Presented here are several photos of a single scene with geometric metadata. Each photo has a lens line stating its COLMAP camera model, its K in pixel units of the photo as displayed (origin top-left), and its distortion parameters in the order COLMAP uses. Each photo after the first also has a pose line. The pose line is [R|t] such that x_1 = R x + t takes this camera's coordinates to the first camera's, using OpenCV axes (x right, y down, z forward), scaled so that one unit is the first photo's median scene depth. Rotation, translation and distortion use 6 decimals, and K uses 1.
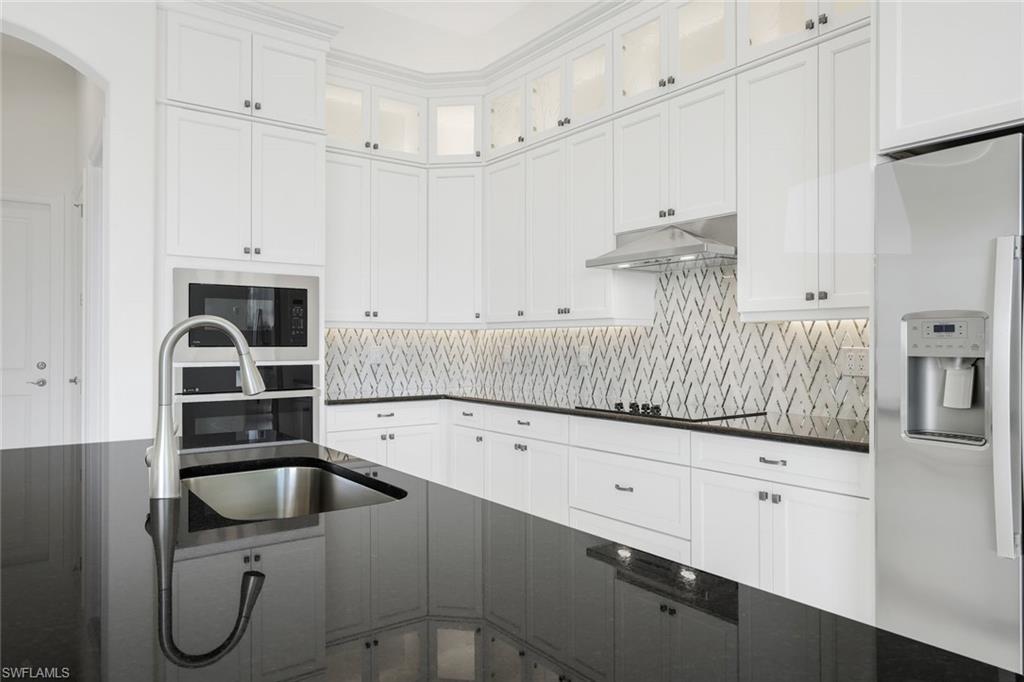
lens RADIAL K [[685.0, 0, 510.1], [0, 685.0, 337.7], [0, 0, 1]] dist [-0.006806, -0.001449]
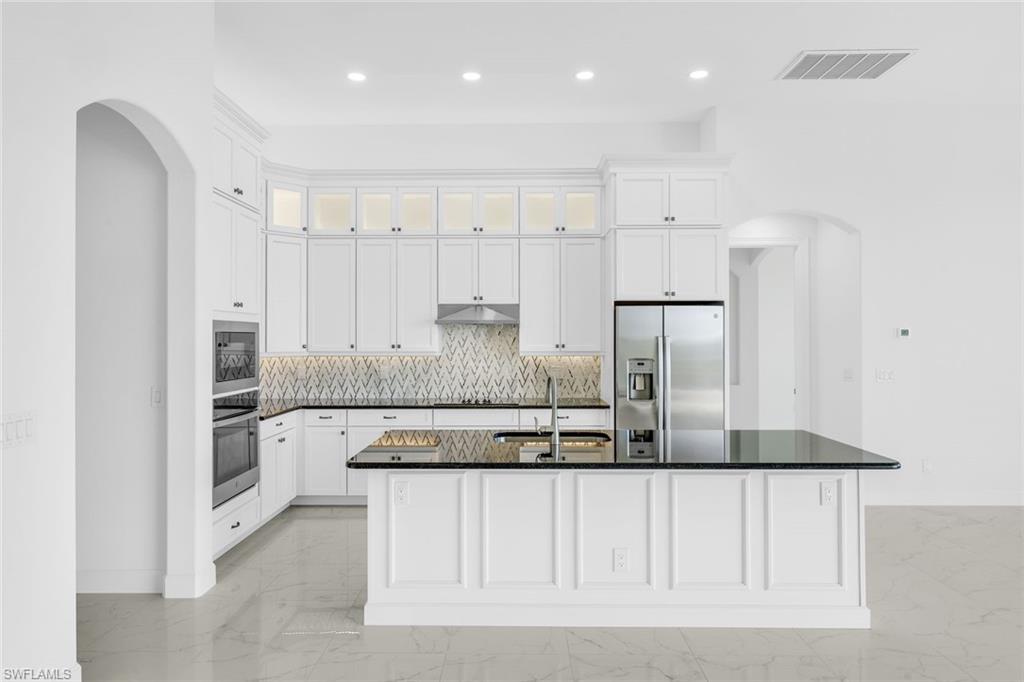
lens RADIAL K [[626.6, 0, 508.5], [0, 626.6, 331.7], [0, 0, 1]] dist [-0.005916, 0.000592]
pose [[0.610014, 0.005815, 0.792369, -0.948382], [-0.005143, 0.999981, -0.003379, -0.071509], [-0.792374, -0.002014, 0.610032, -0.112354]]
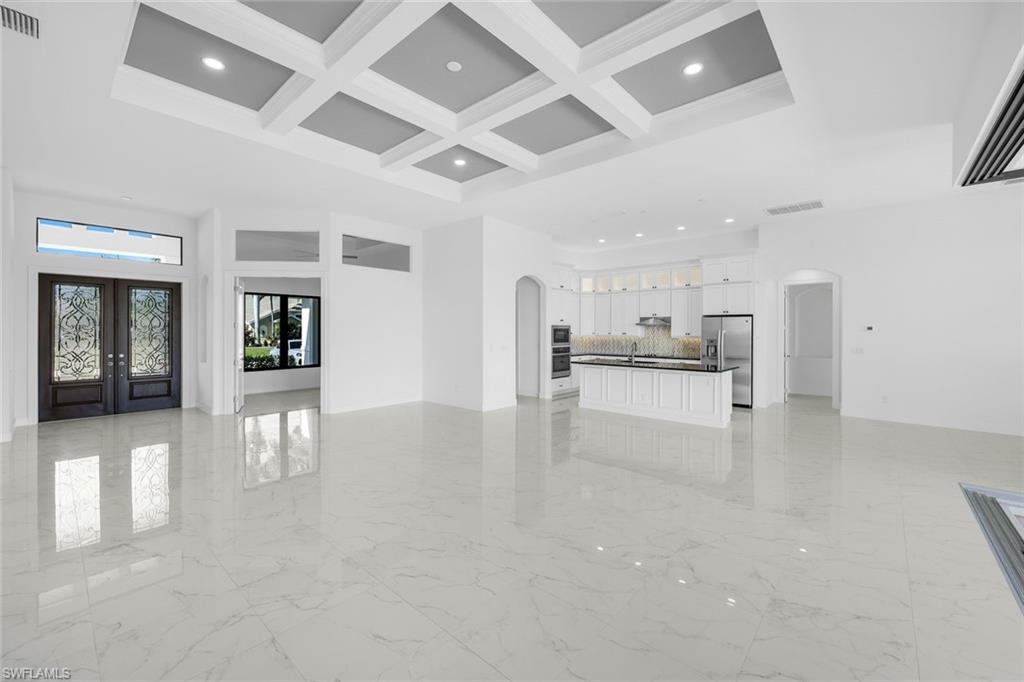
lens RADIAL K [[413.3, 0, 515.8], [0, 413.3, 334.3], [0, 0, 1]] dist [-0.000440, 0.000586]
pose [[0.979263, -0.000267, 0.202595, -1.128608], [-0.003302, 0.999845, 0.017282, -0.079339], [-0.202568, -0.017593, 0.979110, -1.415848]]
